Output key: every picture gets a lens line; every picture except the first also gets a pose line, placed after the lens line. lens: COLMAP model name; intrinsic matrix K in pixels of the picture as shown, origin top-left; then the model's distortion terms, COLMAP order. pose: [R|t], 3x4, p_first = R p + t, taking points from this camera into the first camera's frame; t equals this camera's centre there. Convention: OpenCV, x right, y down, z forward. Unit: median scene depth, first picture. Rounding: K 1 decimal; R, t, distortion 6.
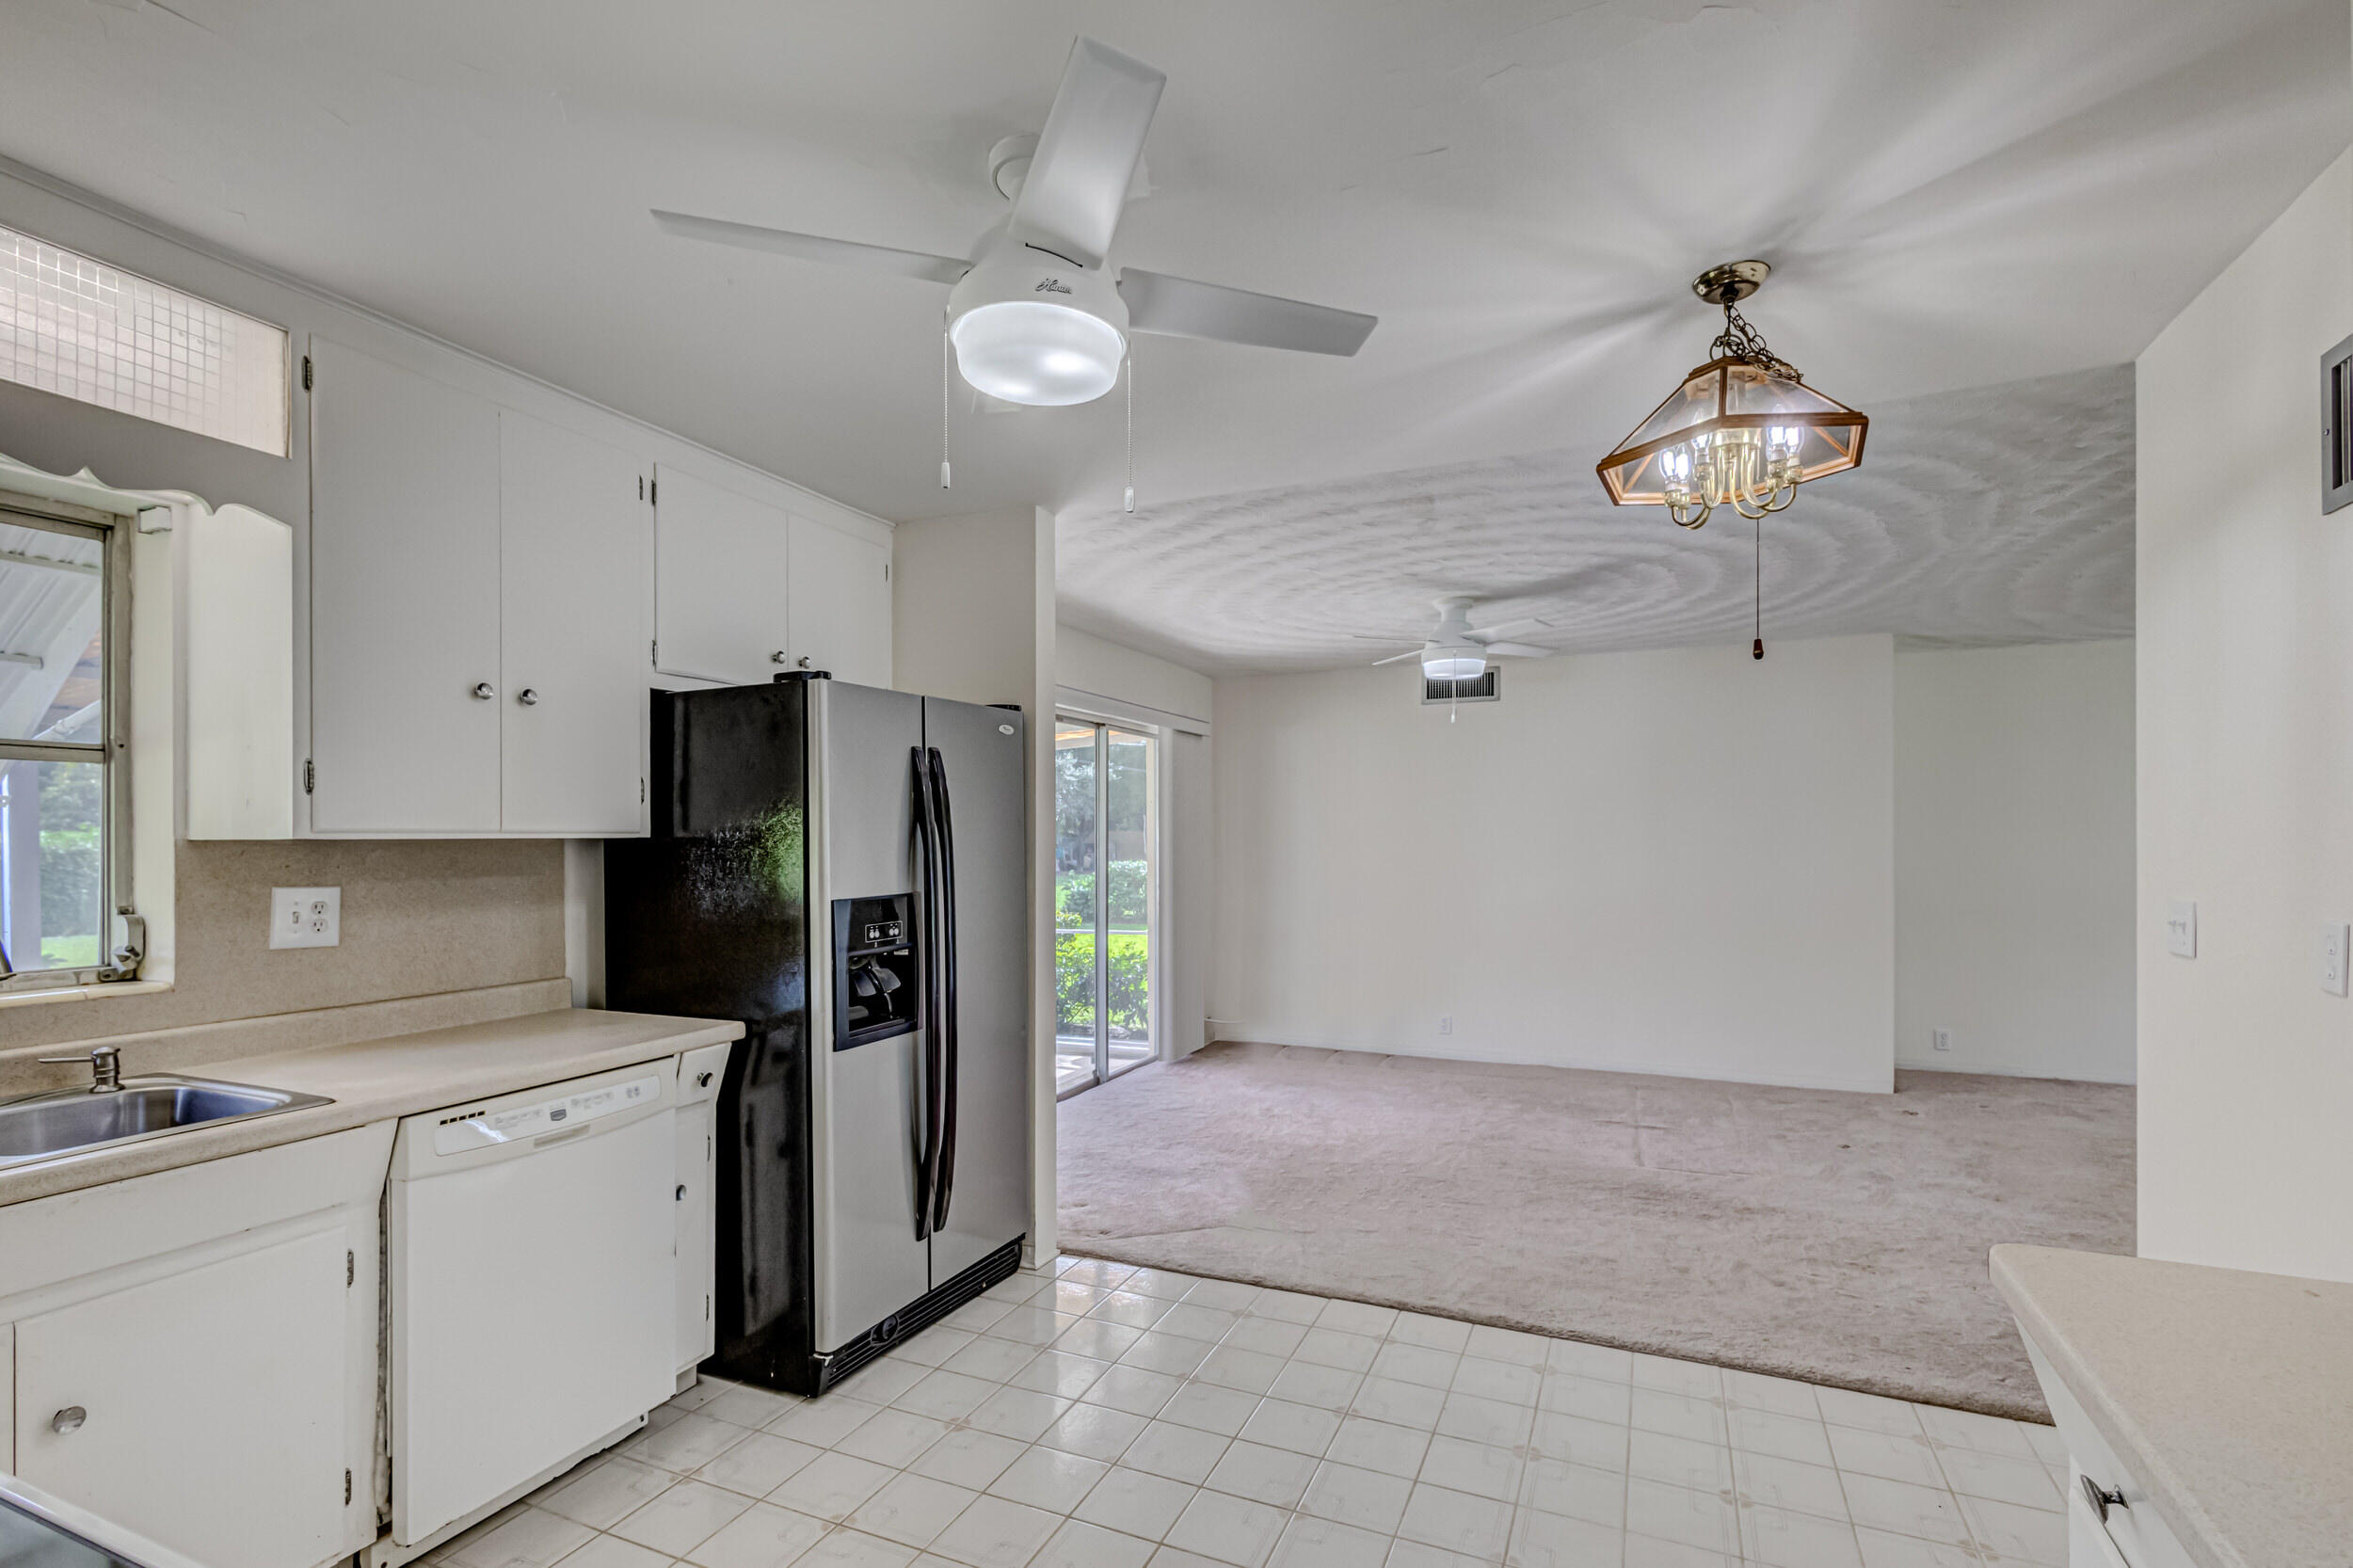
lens RADIAL K [[1108.1, 0, 1178.3], [0, 1108.1, 833.5], [0, 0, 1]] dist [-0.003022, -0.000964]
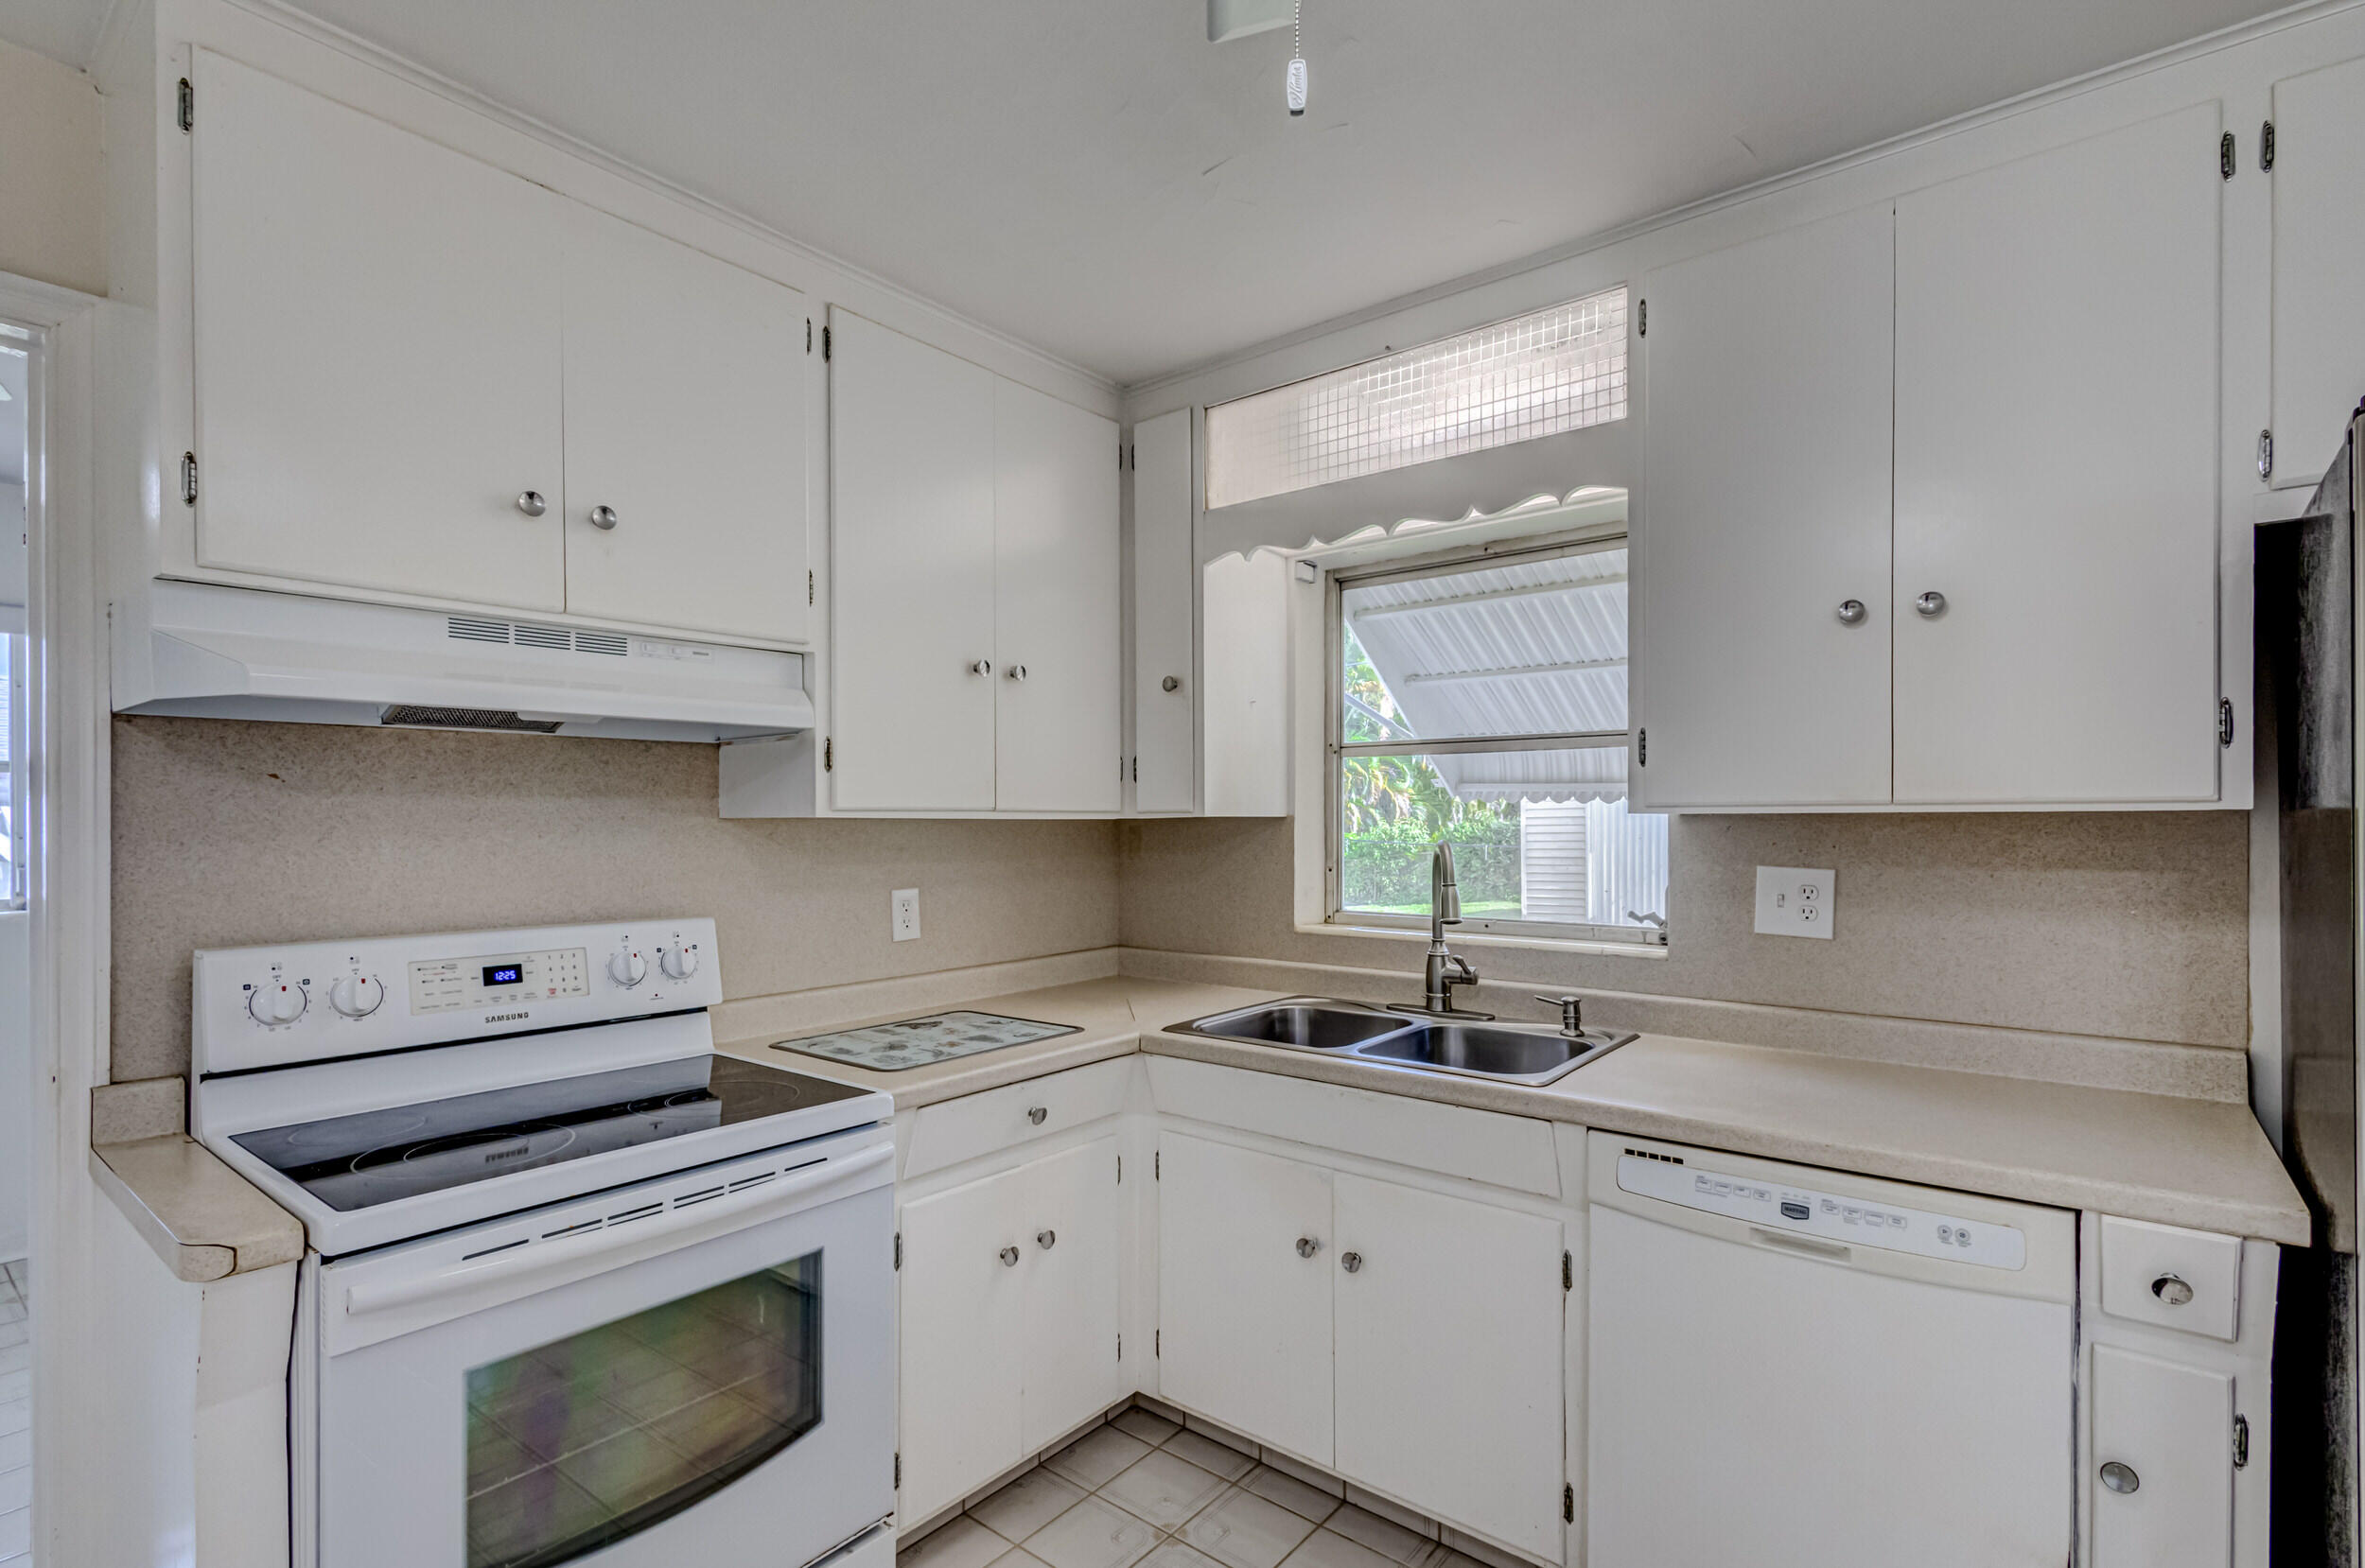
lens RADIAL K [[1111.6, 0, 1160.3], [0, 1111.6, 811.3], [0, 0, 1]] dist [0.004625, 0.000749]
pose [[-0.277553, -0.002855, -0.960706, 0.178837], [0.005099, 0.999977, -0.004444, 0.004225], [0.960697, -0.006132, -0.277532, 0.659487]]
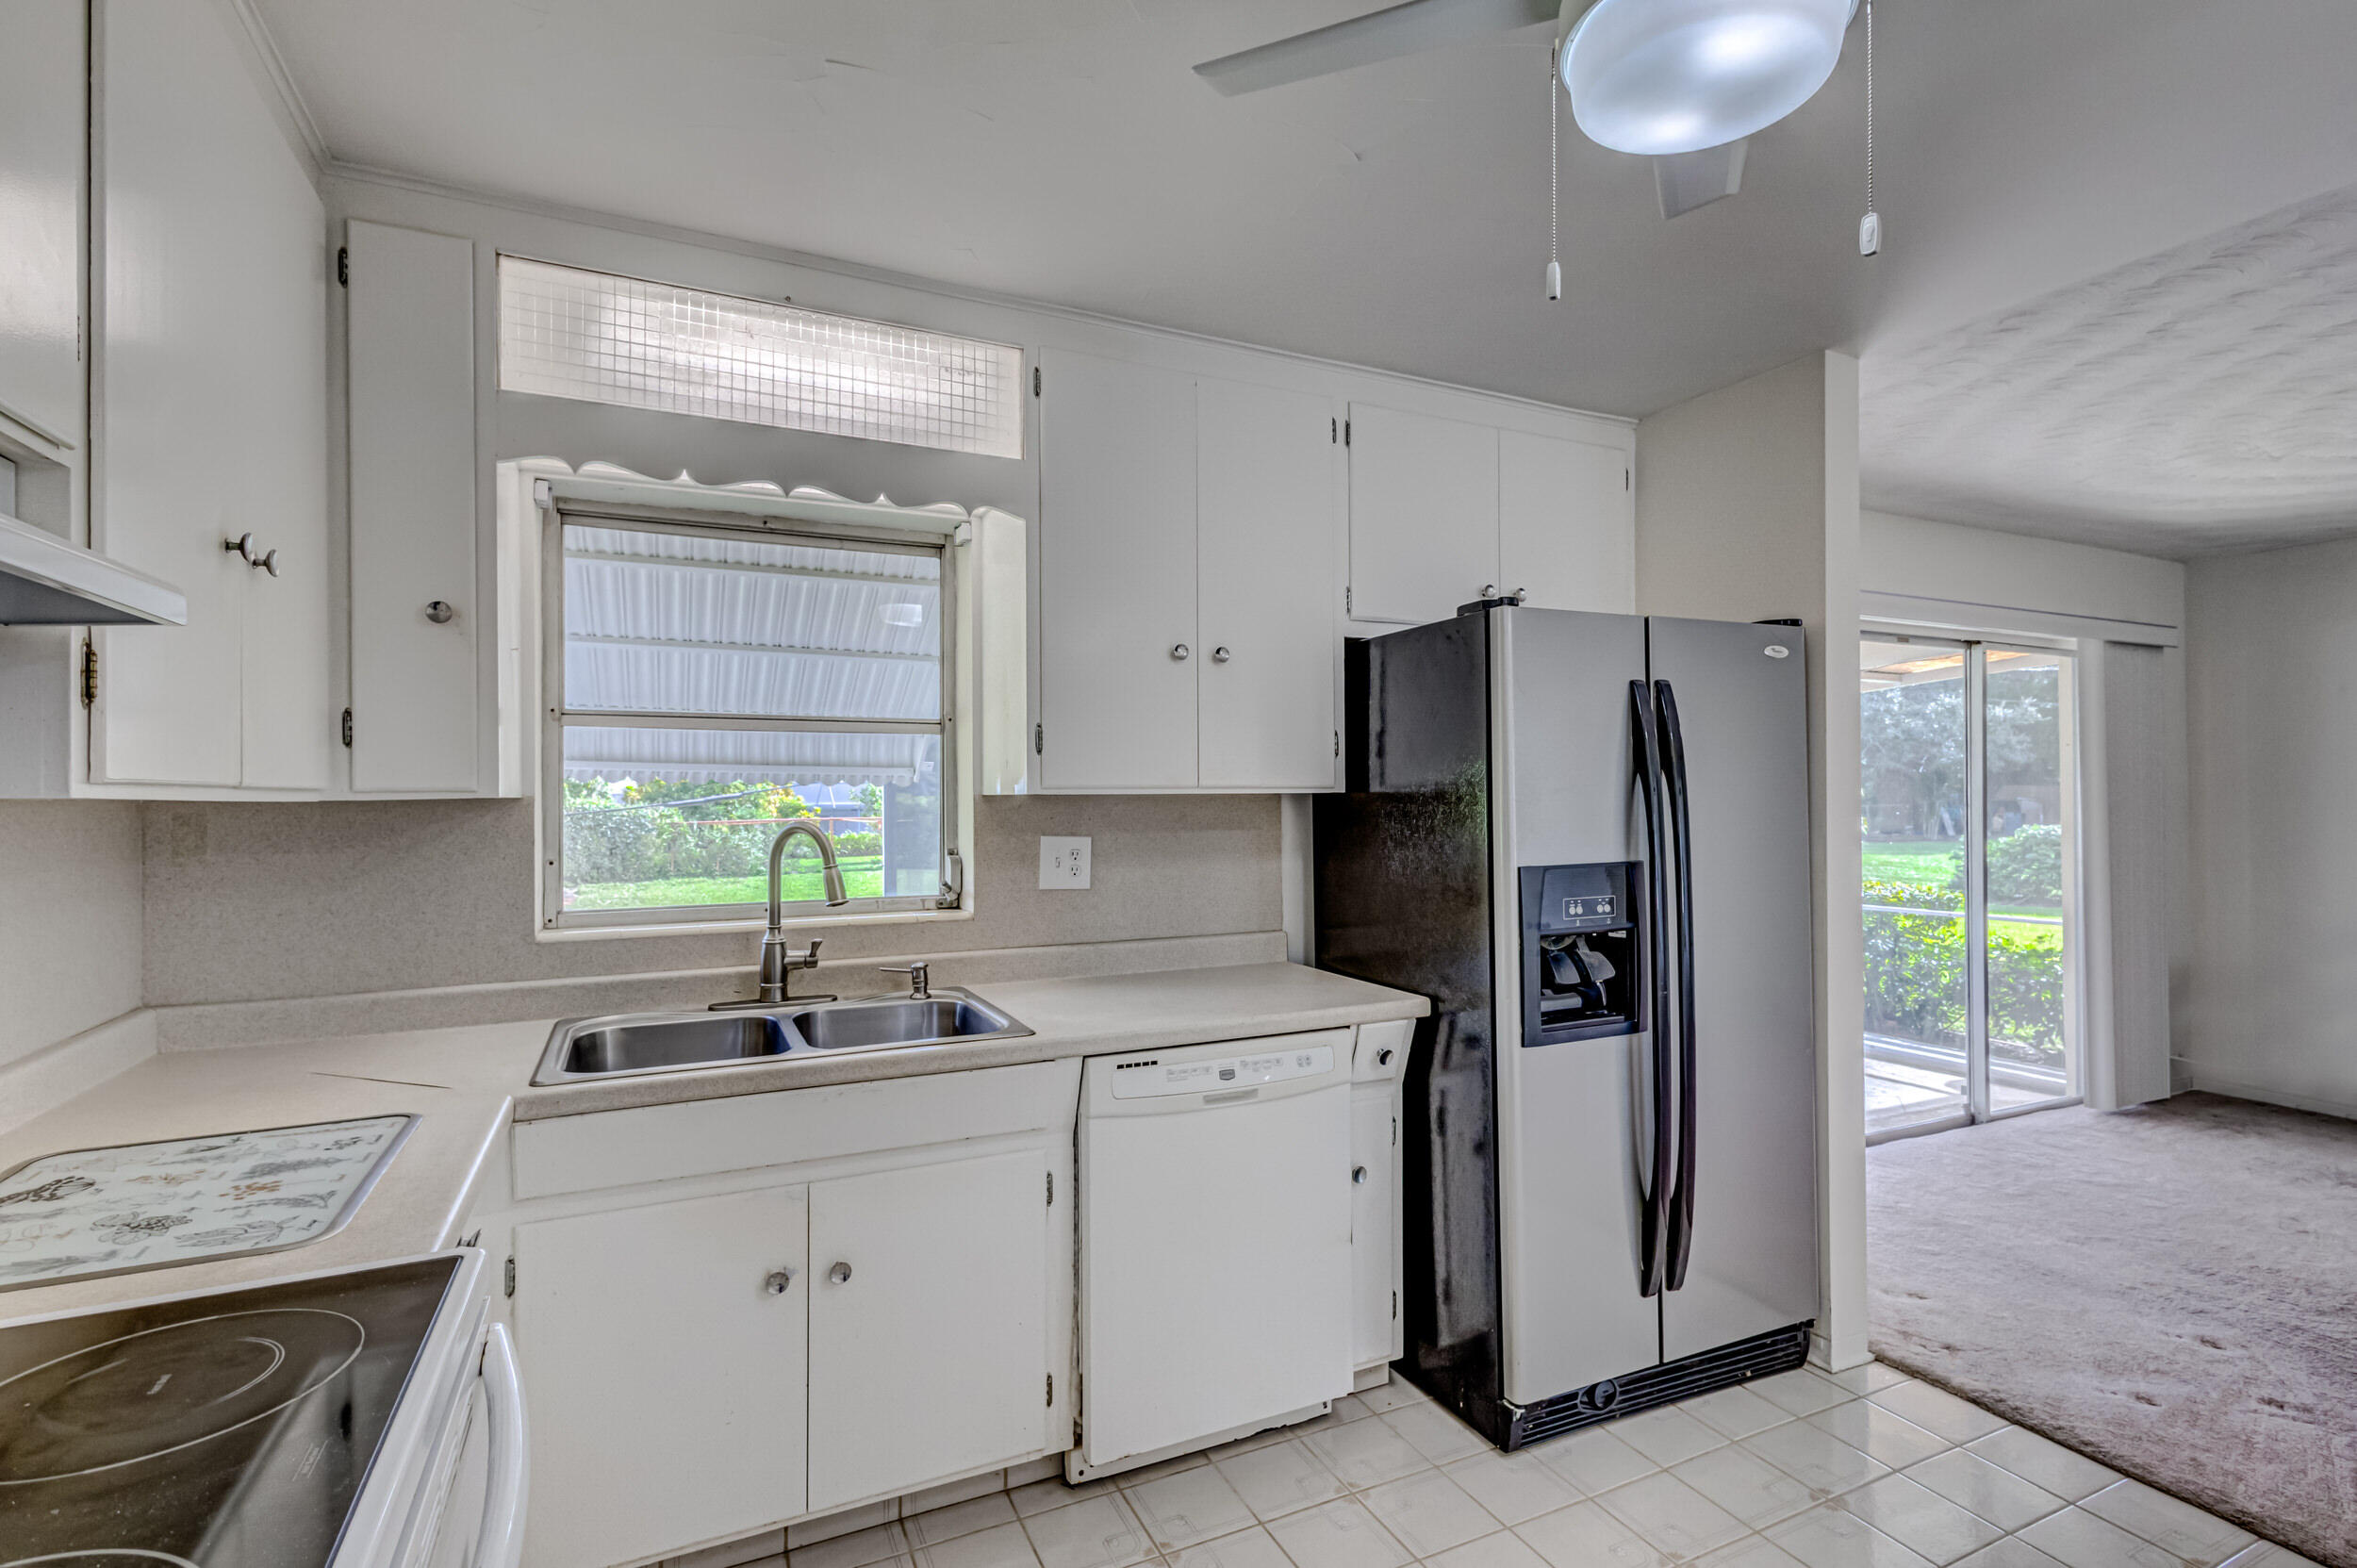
lens RADIAL K [[1102.6, 0, 1174.0], [0, 1102.6, 786.7], [0, 0, 1]] dist [0.008060, -0.000919]
pose [[0.749472, -0.005538, -0.662013, 0.045285], [0.003007, 0.999983, -0.004961, 0.002430], [0.662030, 0.001728, 0.749476, 0.188418]]
